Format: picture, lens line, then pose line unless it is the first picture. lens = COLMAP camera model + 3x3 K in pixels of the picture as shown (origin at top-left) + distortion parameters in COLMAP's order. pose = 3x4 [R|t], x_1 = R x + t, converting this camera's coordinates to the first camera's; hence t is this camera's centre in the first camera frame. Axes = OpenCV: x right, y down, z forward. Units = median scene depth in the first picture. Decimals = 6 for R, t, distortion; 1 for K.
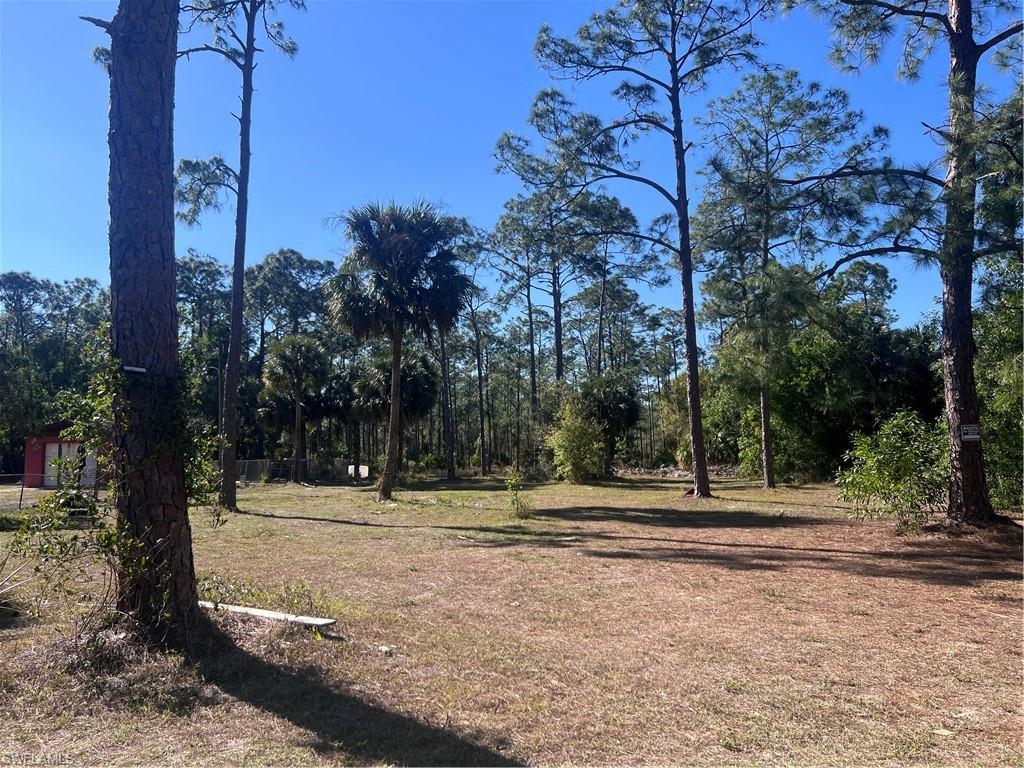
lens RADIAL K [[771.8, 0, 511.8], [0, 771.8, 383.8], [0, 0, 1]] dist [0.009683, 0.000287]
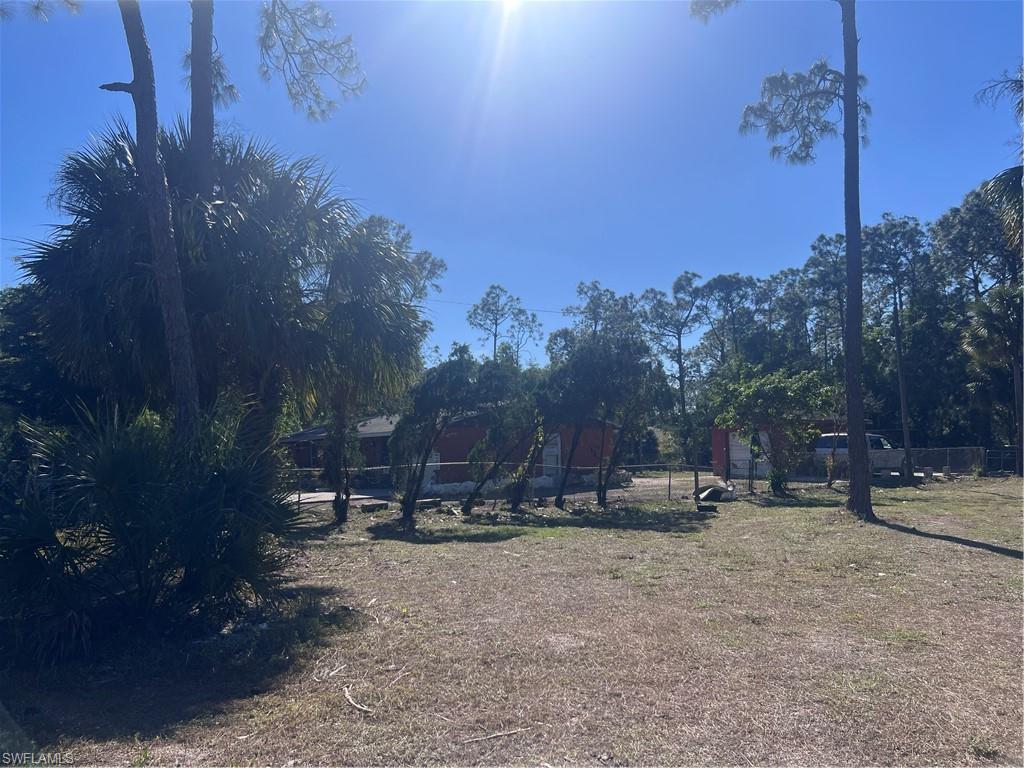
lens RADIAL K [[771.8, 0, 511.0], [0, 771.8, 385.0], [0, 0, 1]] dist [0.009683, 0.000287]
pose [[0.621898, -0.069795, -0.779982, 0.007938], [0.085373, 0.996126, -0.021067, 0.011277], [0.778431, -0.053488, 0.625447, 0.135967]]
